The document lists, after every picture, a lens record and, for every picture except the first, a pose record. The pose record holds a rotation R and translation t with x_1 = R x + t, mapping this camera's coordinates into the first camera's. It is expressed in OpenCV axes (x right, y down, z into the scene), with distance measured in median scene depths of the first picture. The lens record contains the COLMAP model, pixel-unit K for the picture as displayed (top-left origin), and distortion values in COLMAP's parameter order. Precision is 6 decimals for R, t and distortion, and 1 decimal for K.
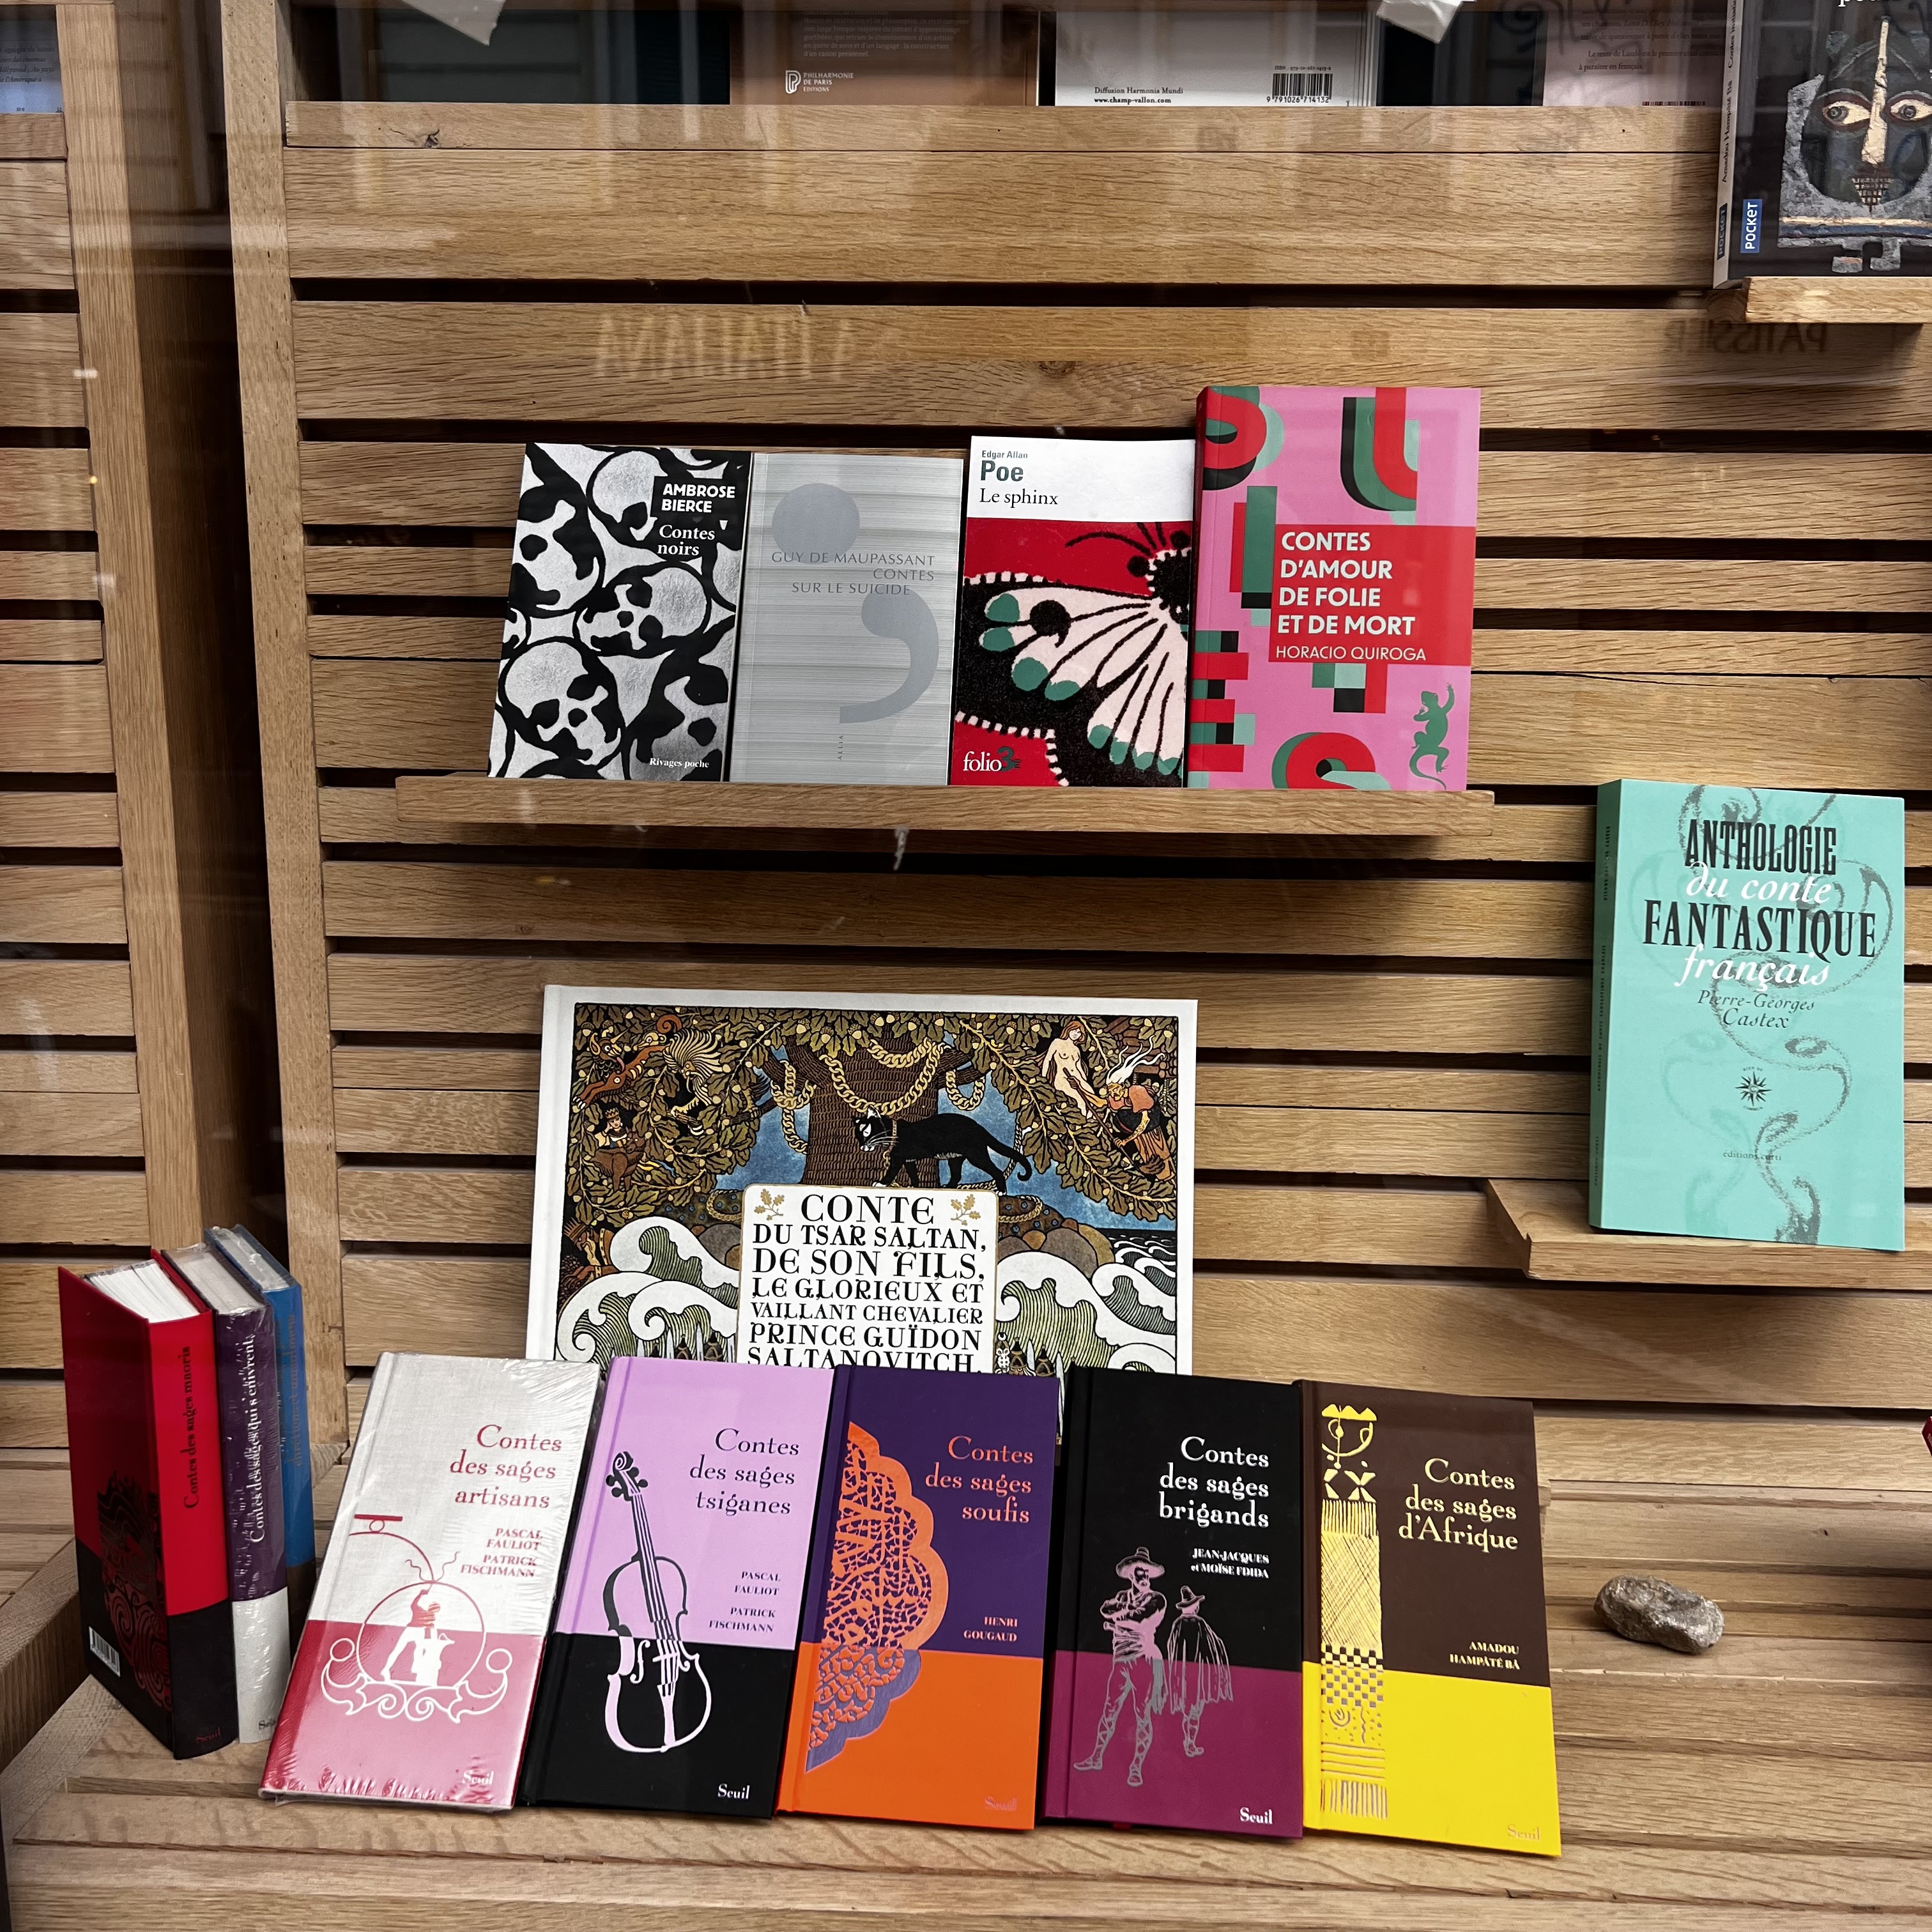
lens RADIAL K [[1957.1, 0, 966.0], [0, 1957.1, 966.0], [0, 0, 1]] dist [0.059148, -0.084888]
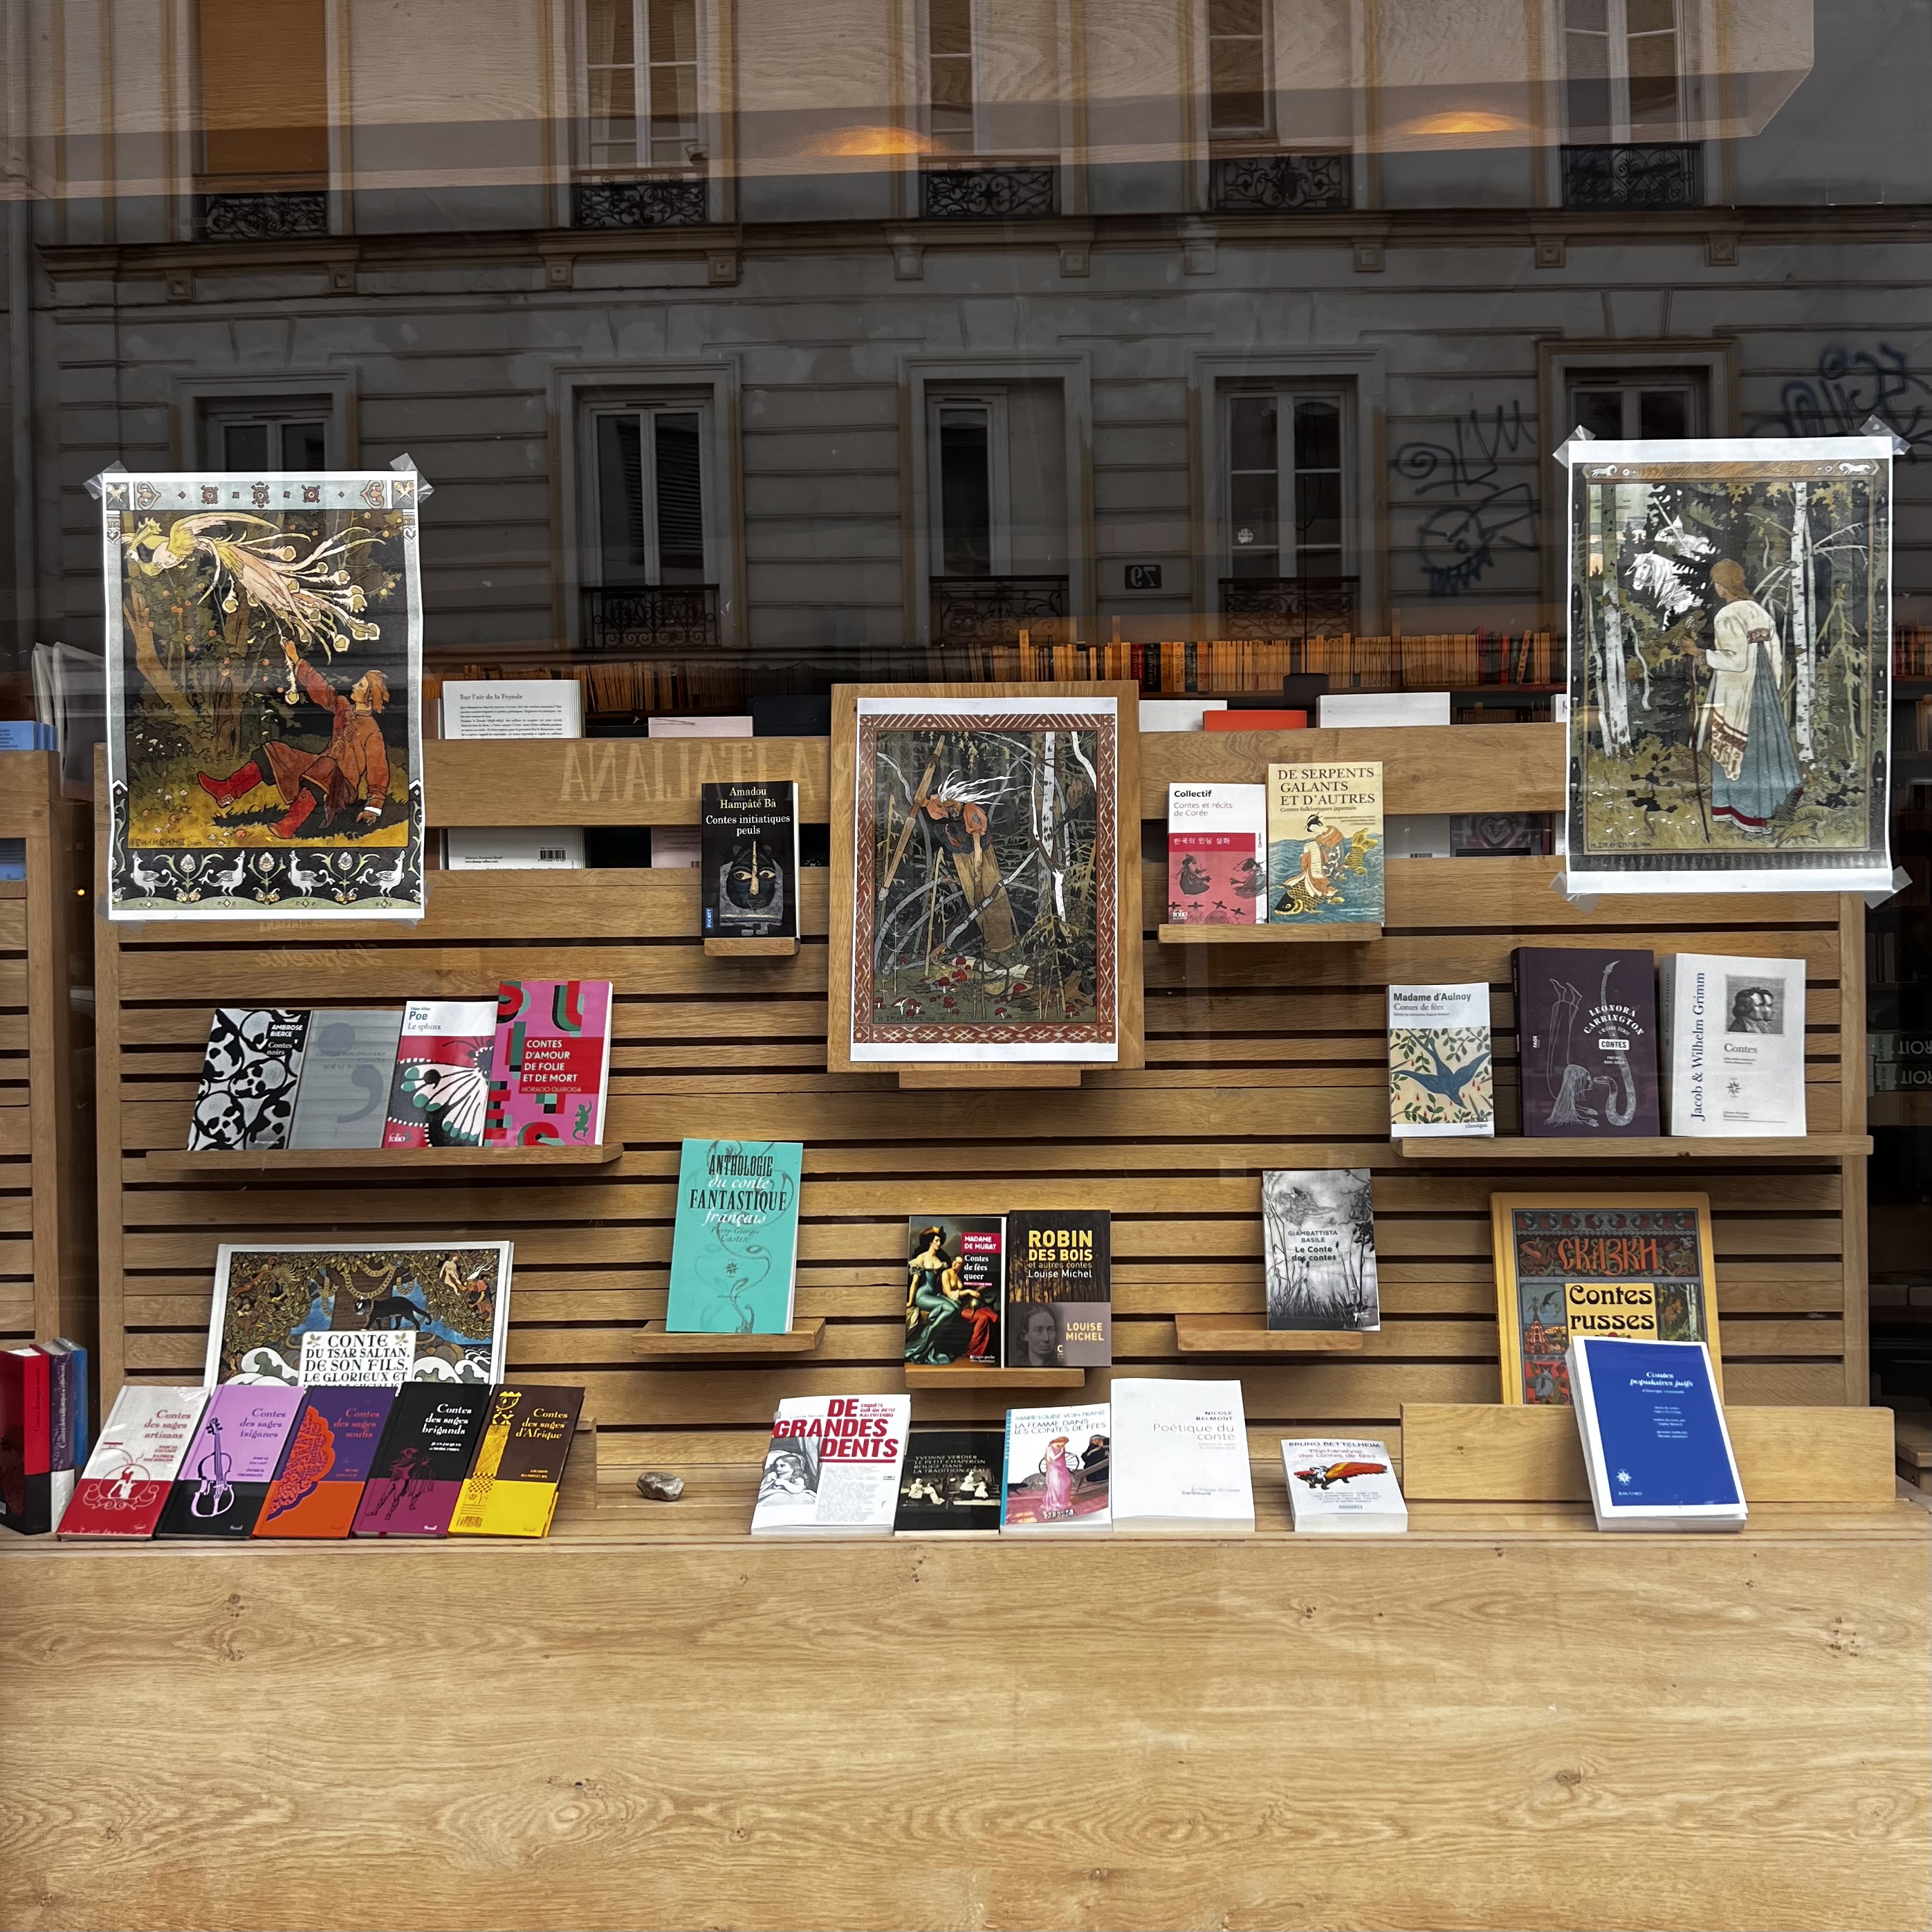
lens RADIAL K [[2099.0, 0, 1090.6], [0, 2099.0, 943.8], [0, 0, 1]] dist [0.032796, -0.114766]
pose [[0.998766, -0.021873, 0.044583, 0.717552], [0.030359, 0.979404, -0.199616, 0.193965], [-0.039298, 0.200724, 0.978859, -1.533526]]
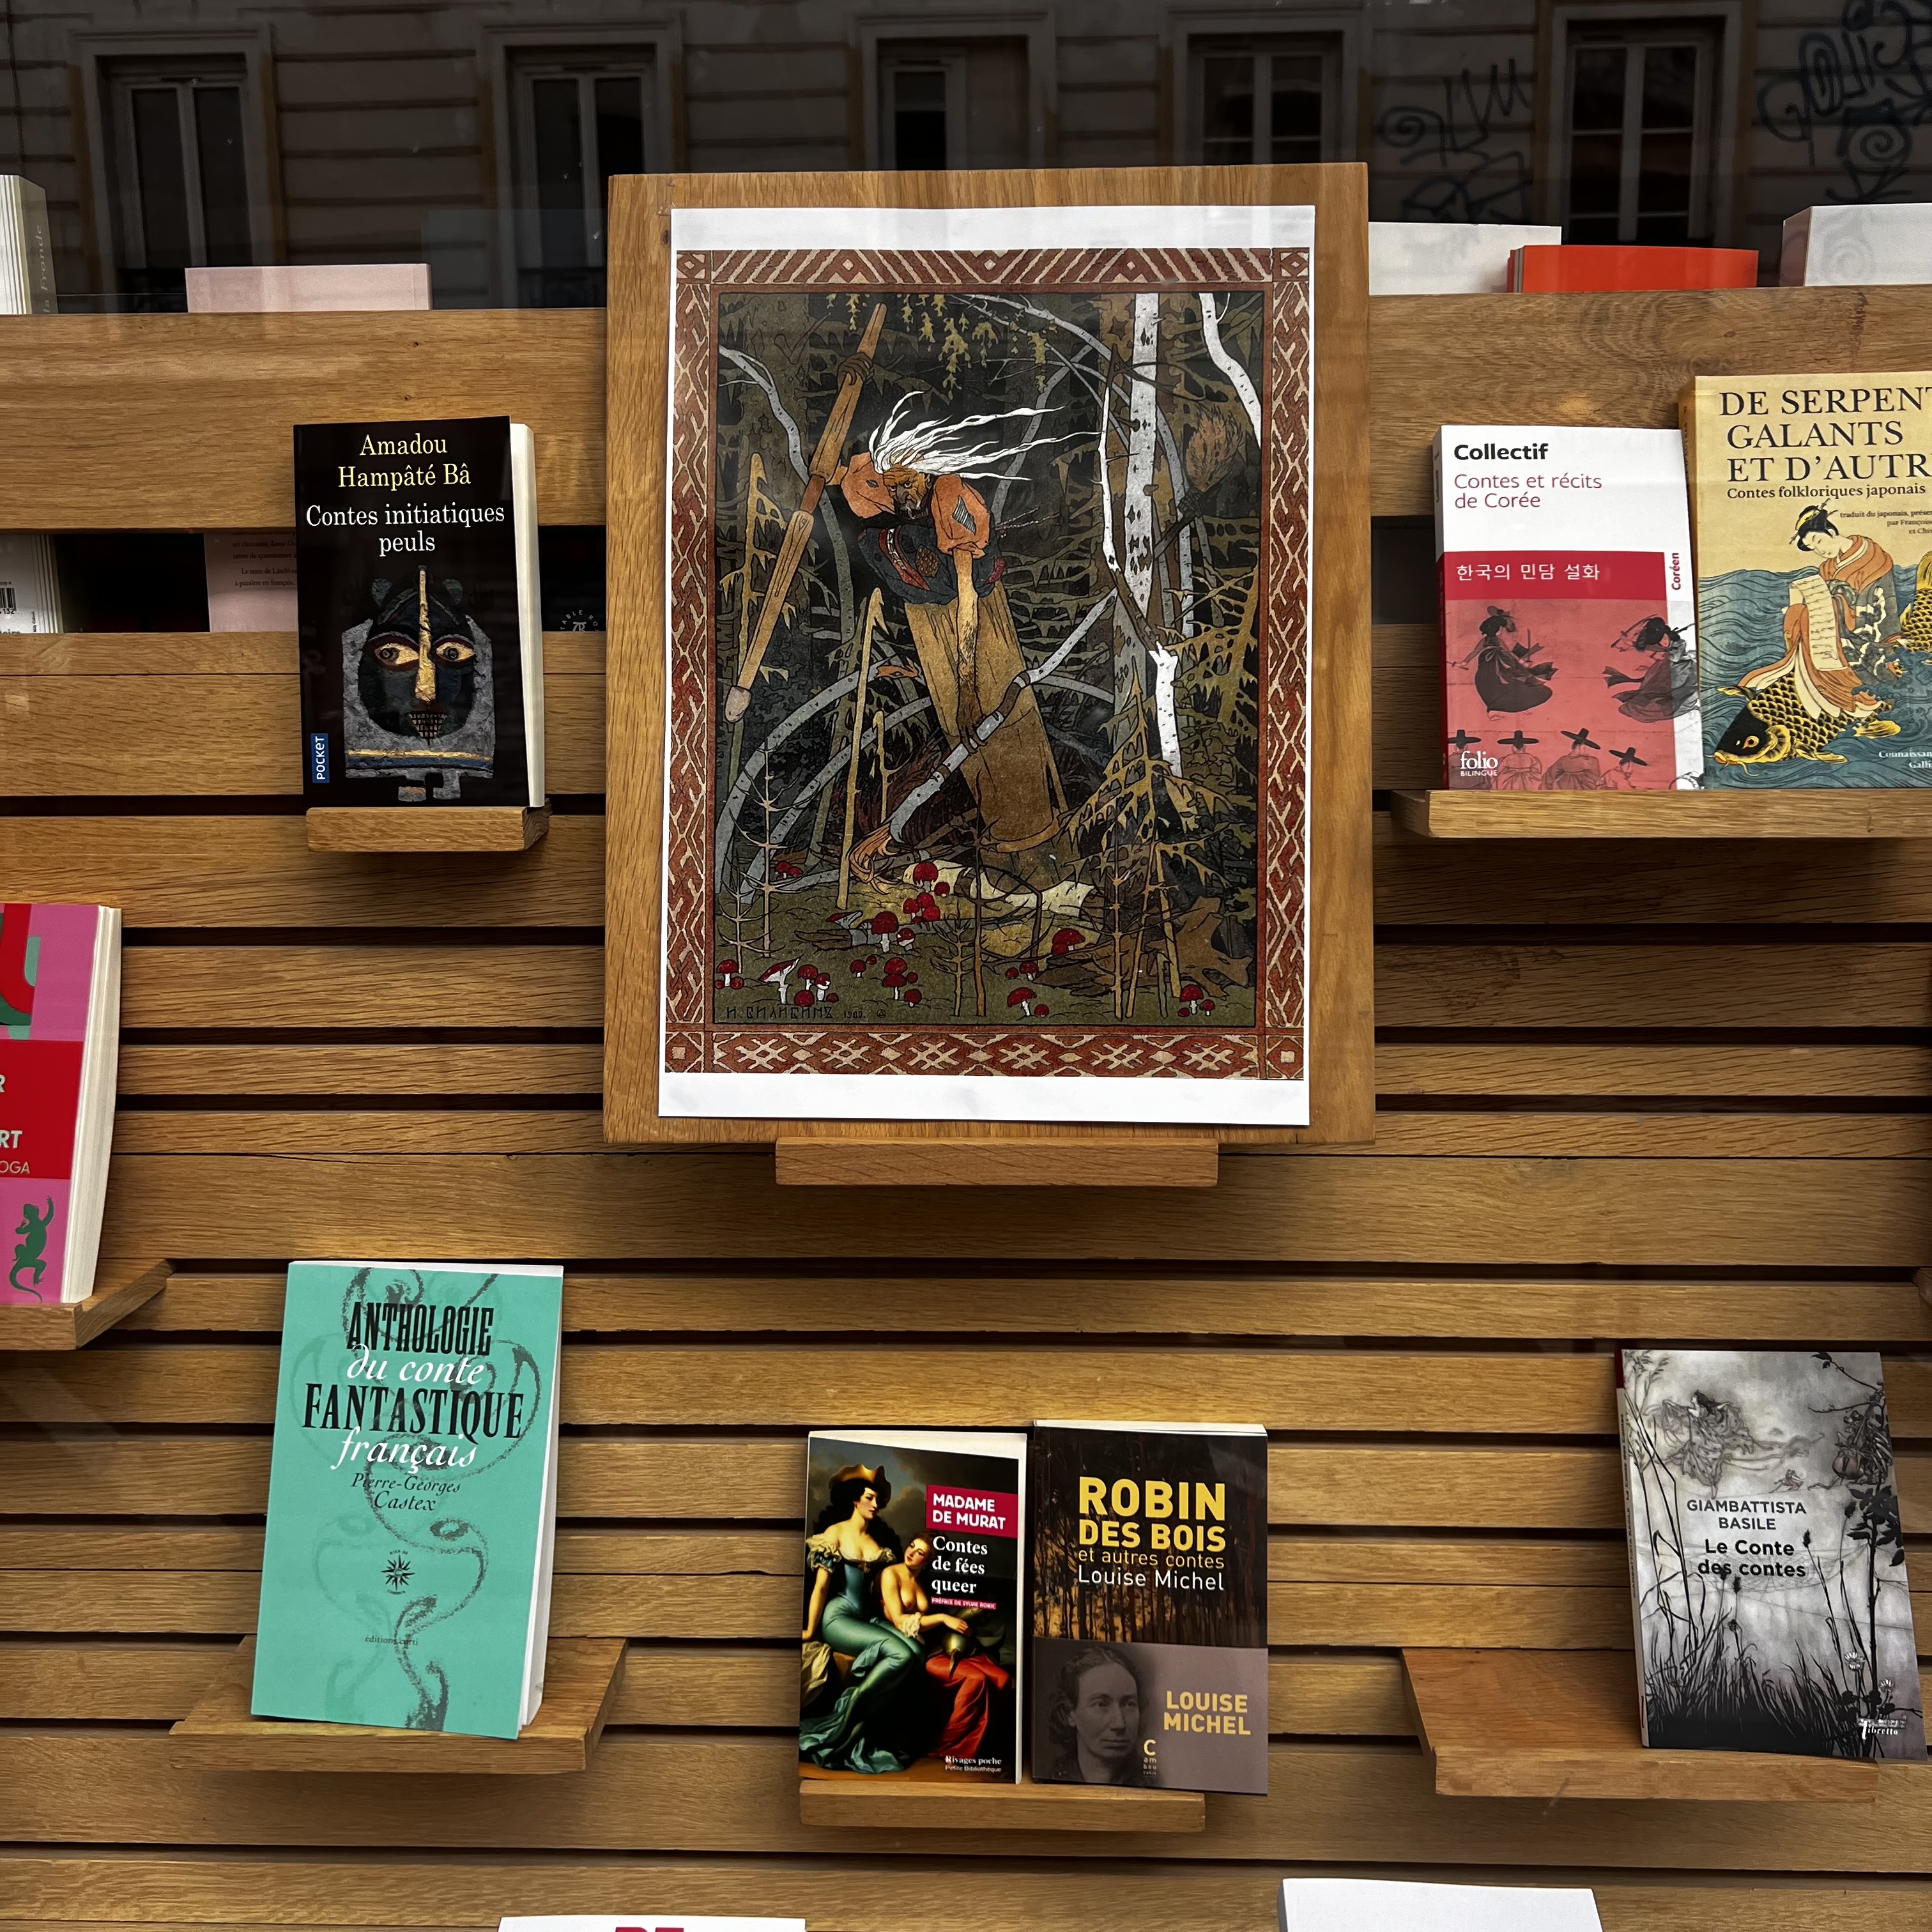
lens RADIAL K [[1957.1, 0, 966.0], [0, 1957.1, 966.0], [0, 0, 1]] dist [0.059148, -0.084888]
pose [[0.999811, -0.018801, 0.004906, 0.688763], [0.018975, 0.999091, -0.038170, -0.205546], [-0.004184, 0.038256, 0.999259, -0.035654]]
